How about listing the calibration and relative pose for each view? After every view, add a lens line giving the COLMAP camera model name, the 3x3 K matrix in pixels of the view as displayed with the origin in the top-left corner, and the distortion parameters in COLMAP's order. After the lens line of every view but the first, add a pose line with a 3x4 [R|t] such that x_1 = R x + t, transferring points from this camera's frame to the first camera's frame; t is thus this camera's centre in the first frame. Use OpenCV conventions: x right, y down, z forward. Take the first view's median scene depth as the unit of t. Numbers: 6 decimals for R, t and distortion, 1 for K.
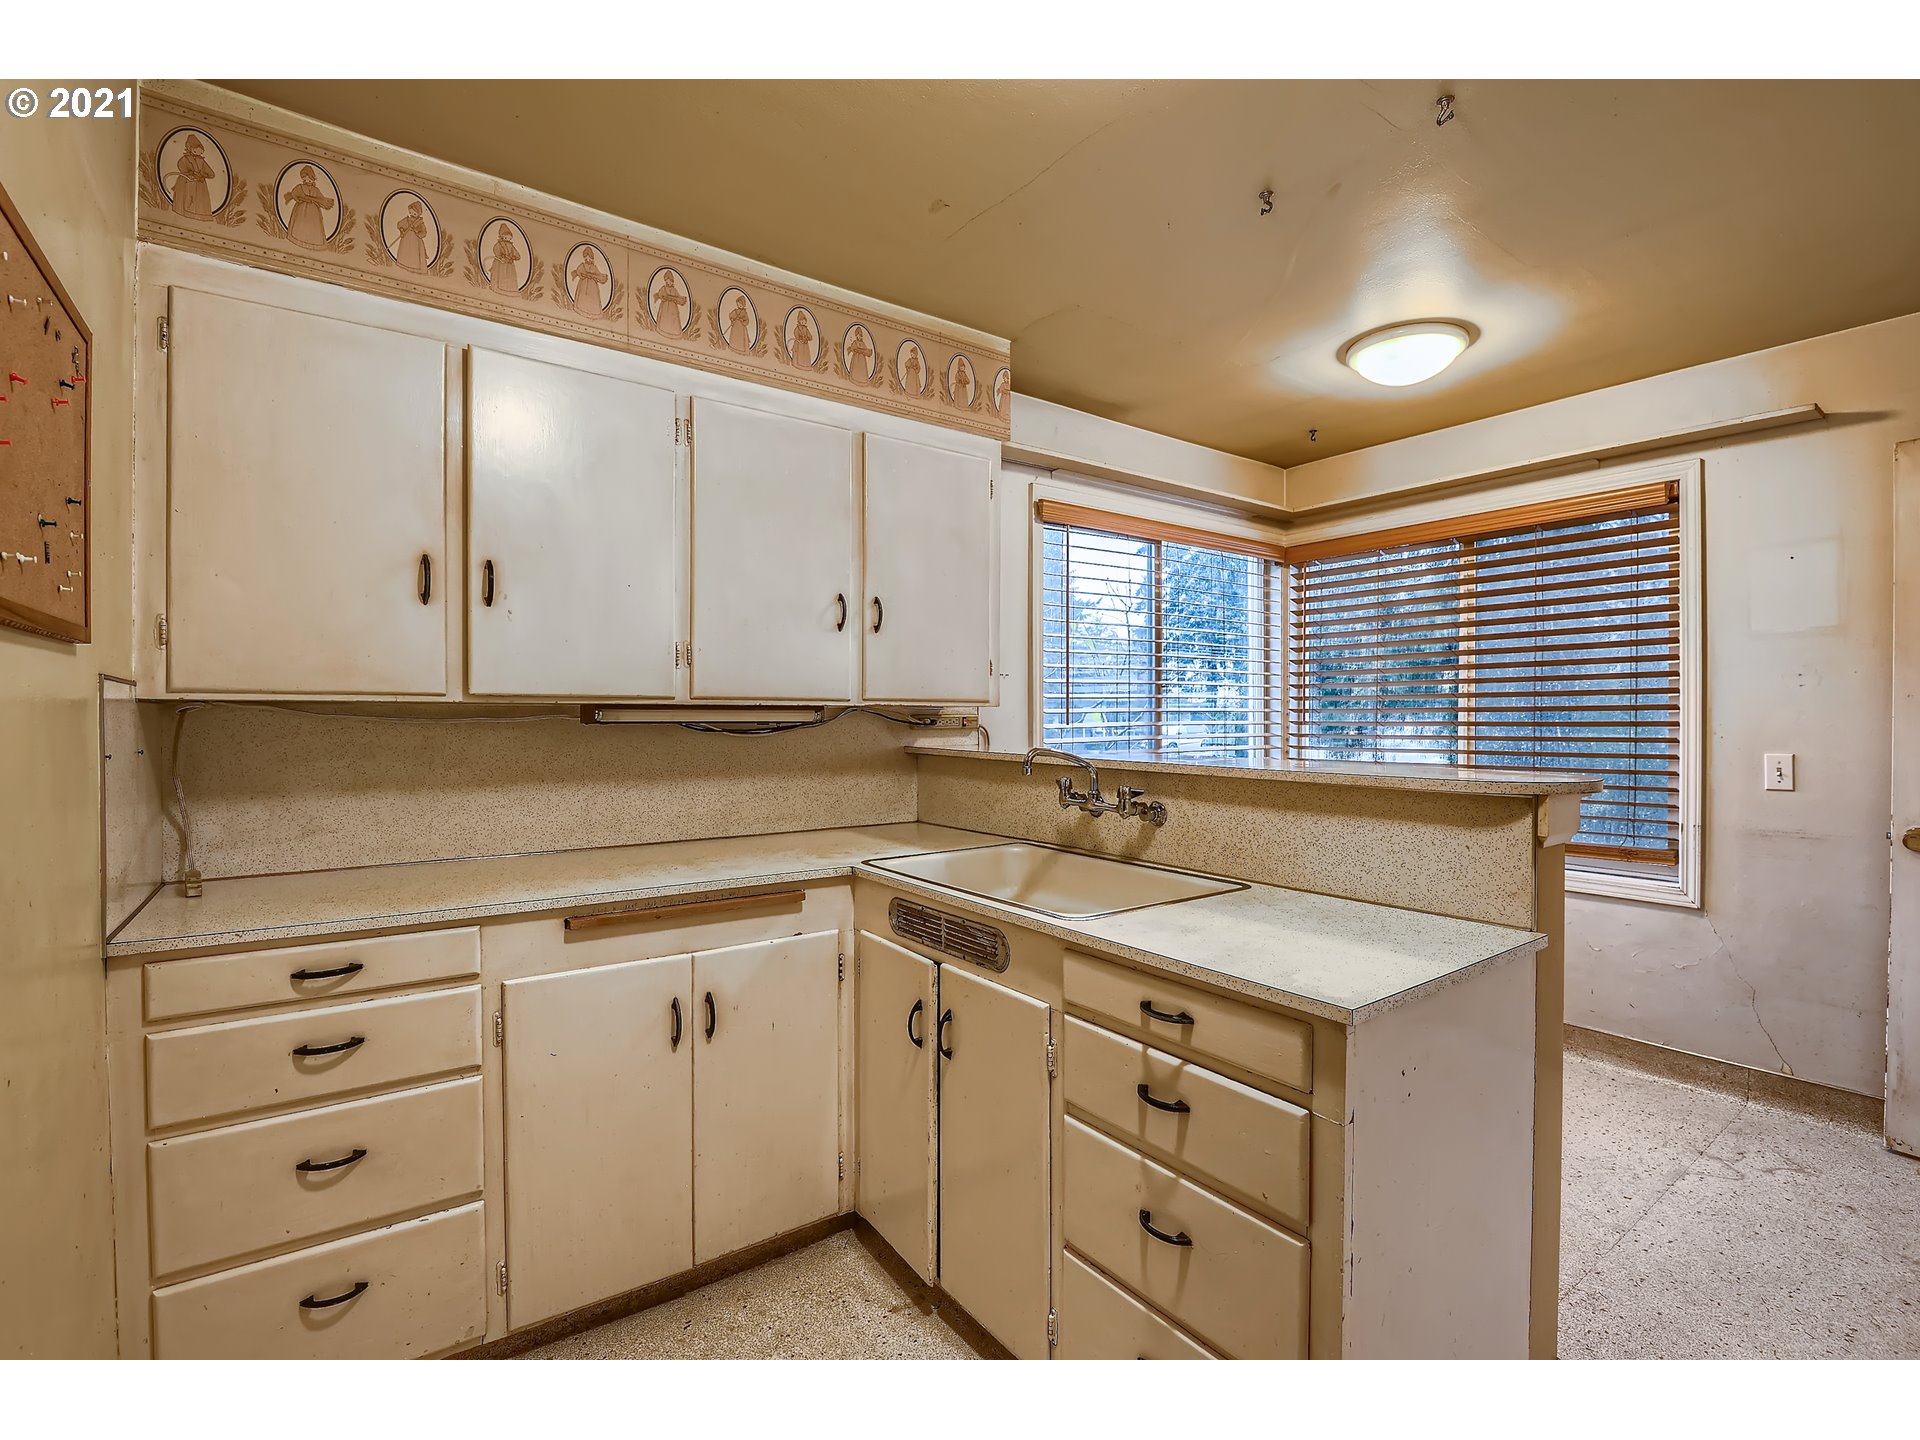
lens RADIAL K [[879.7, 0, 911.2], [0, 879.7, 719.0], [0, 0, 1]] dist [-0.015241, -0.002603]
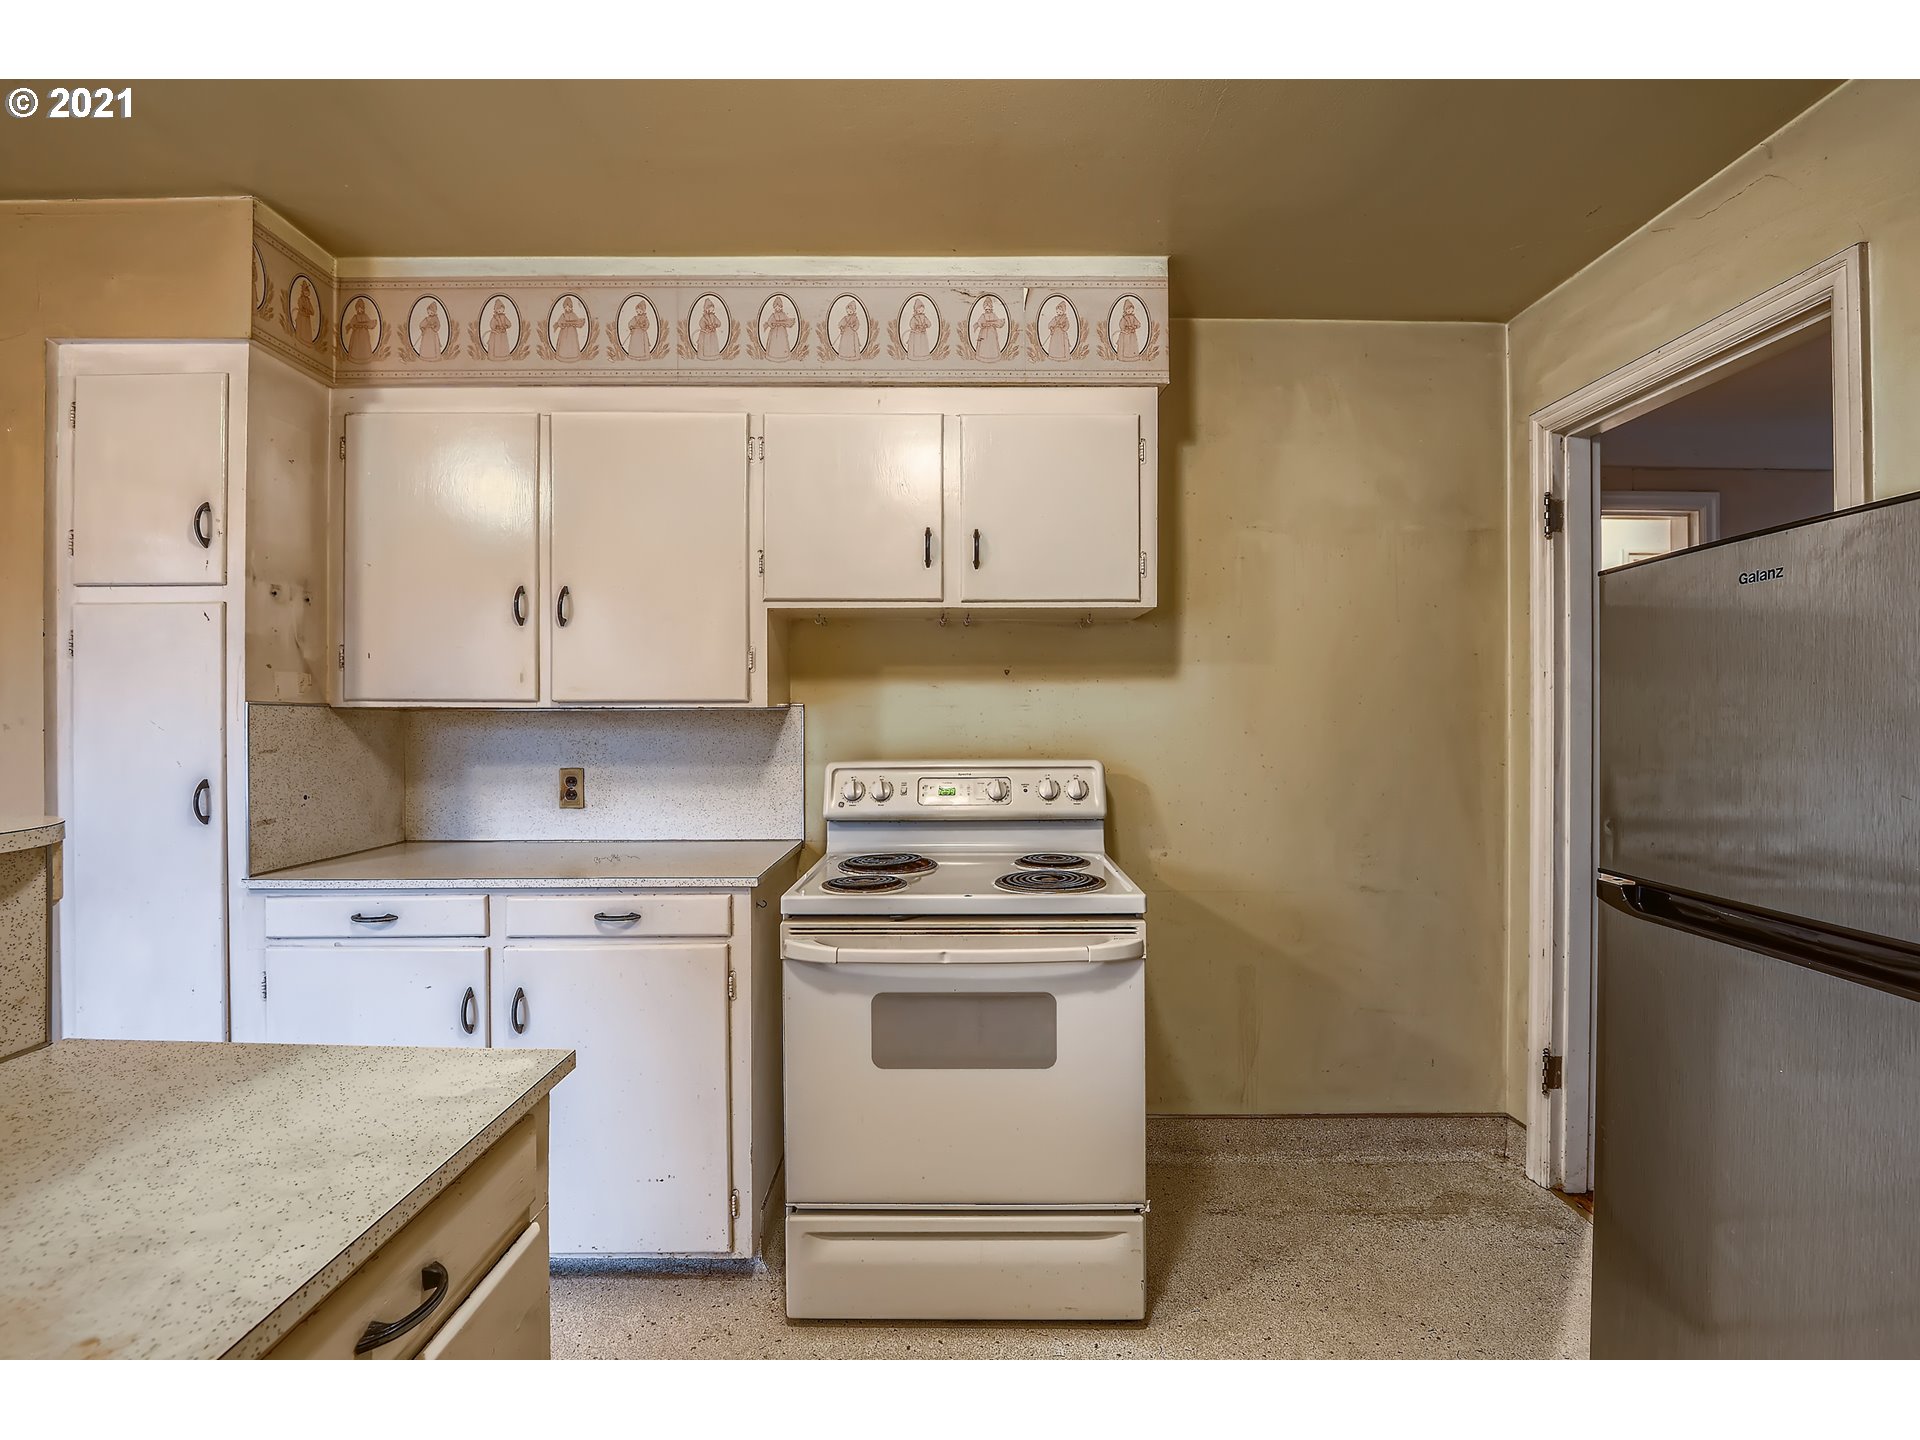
lens RADIAL K [[812.7, 0, 976.5], [0, 812.7, 737.5], [0, 0, 1]] dist [-0.009532, -0.000309]
pose [[0.805822, 0.018877, -0.591856, 0.640772], [-0.012678, 0.999813, 0.014627, -0.004250], [0.592022, -0.004283, 0.805911, 0.460100]]
